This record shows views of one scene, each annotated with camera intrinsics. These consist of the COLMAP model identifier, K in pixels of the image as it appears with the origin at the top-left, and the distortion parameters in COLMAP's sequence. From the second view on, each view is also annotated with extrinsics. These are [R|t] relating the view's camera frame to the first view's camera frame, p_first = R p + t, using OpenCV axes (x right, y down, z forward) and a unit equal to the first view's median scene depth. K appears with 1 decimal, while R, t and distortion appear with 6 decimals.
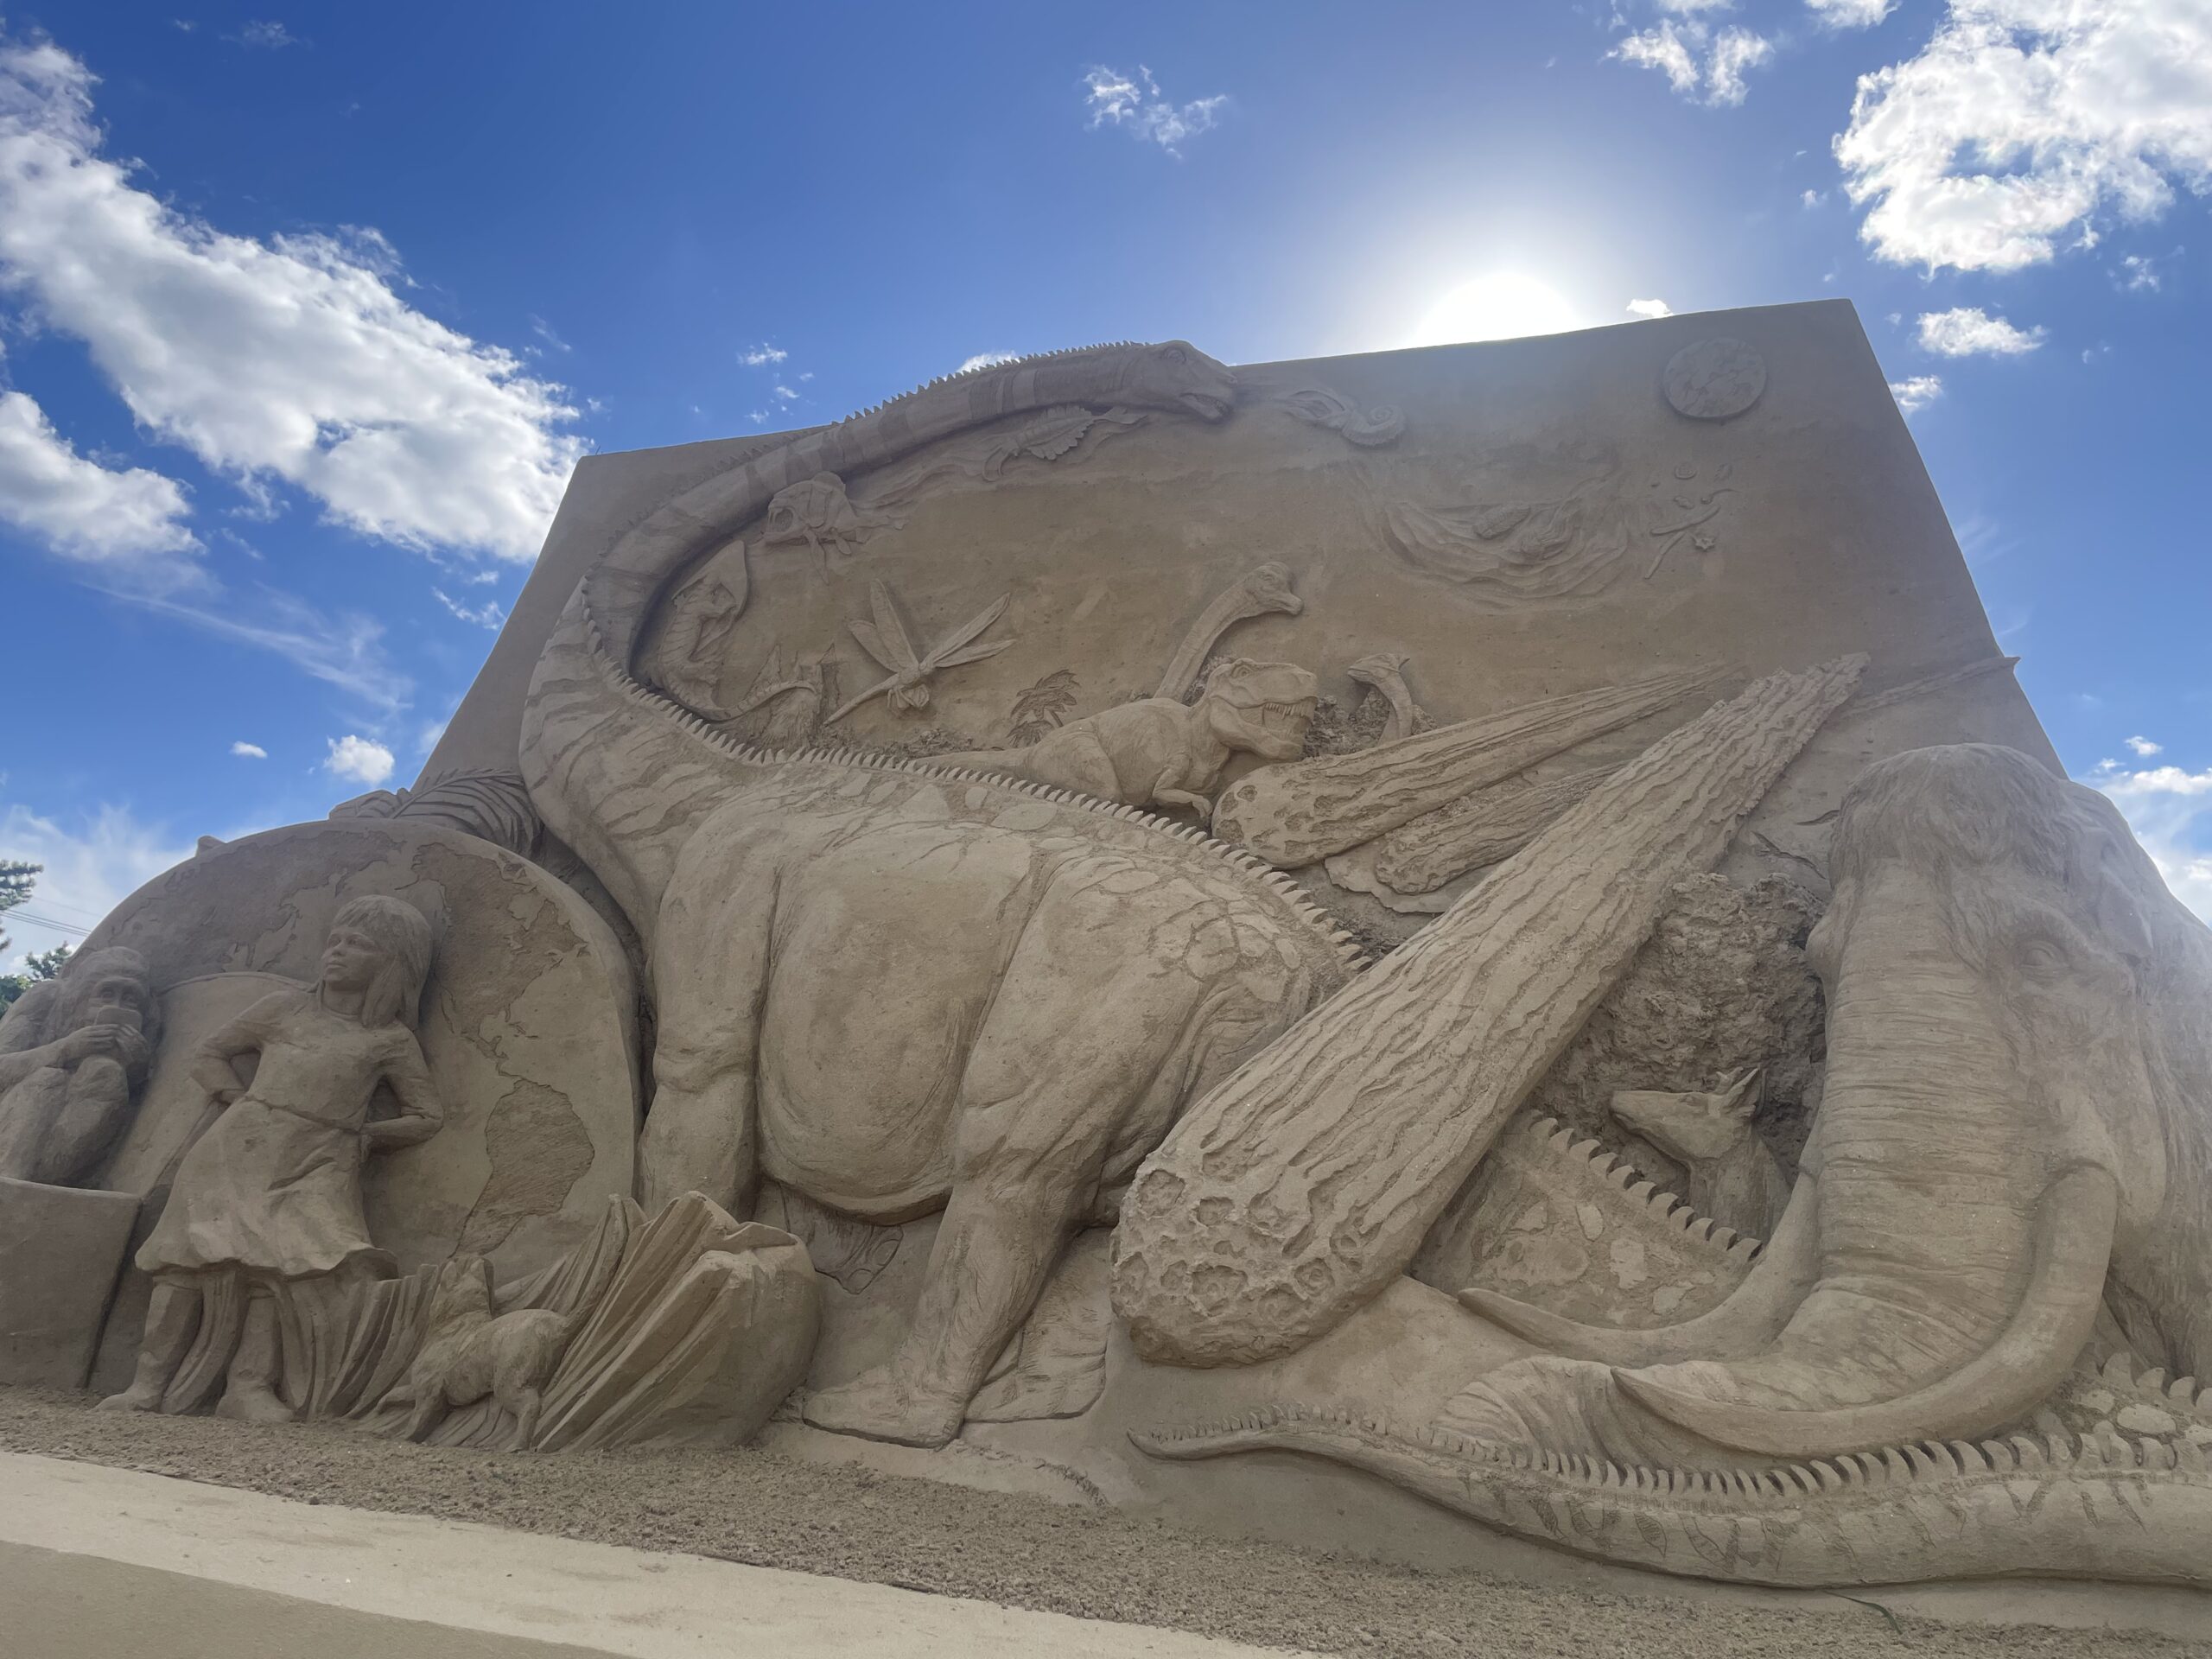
lens RADIAL K [[1660.8, 0, 1114.4], [0, 1660.8, 826.6], [0, 0, 1]] dist [0.105428, -0.141663]
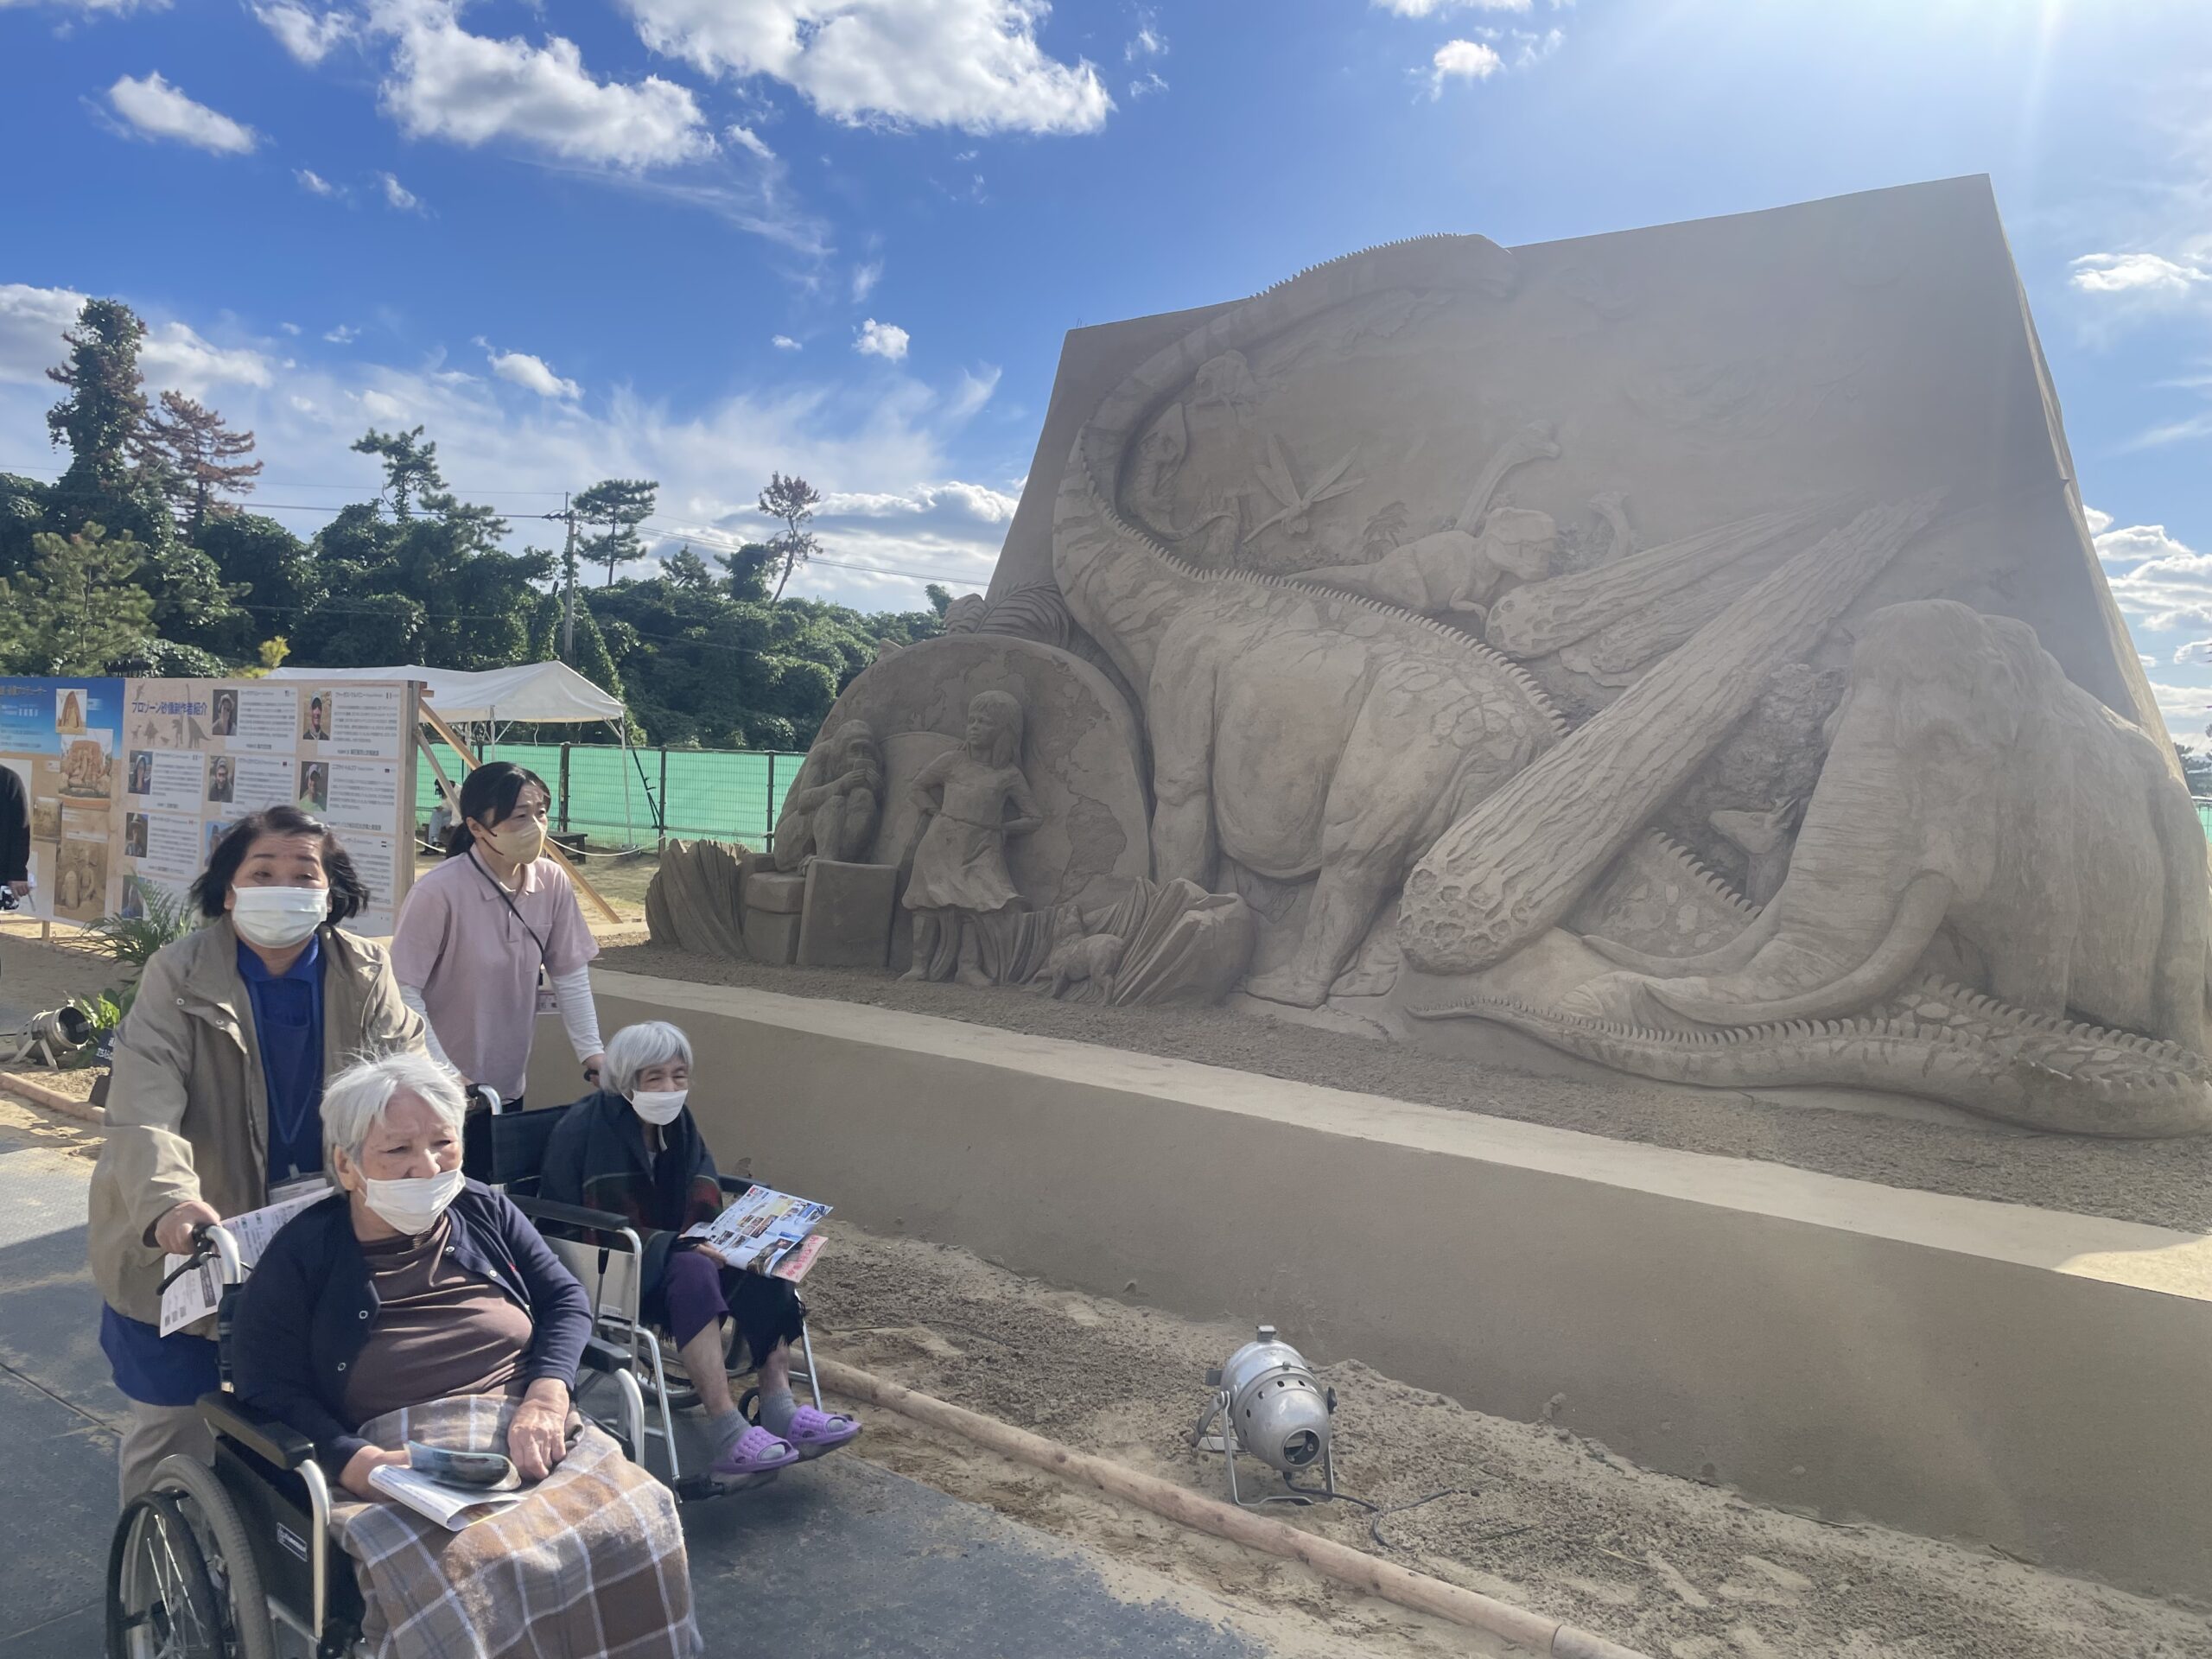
lens RADIAL K [[1660.8, 0, 1114.4], [0, 1660.8, 826.6], [0, 0, 1]] dist [0.105428, -0.141663]
pose [[0.952640, -0.021896, -0.303310, 0.220619], [0.105410, 0.959344, 0.261817, -0.298164], [0.285246, -0.281389, 0.916218, -0.633919]]
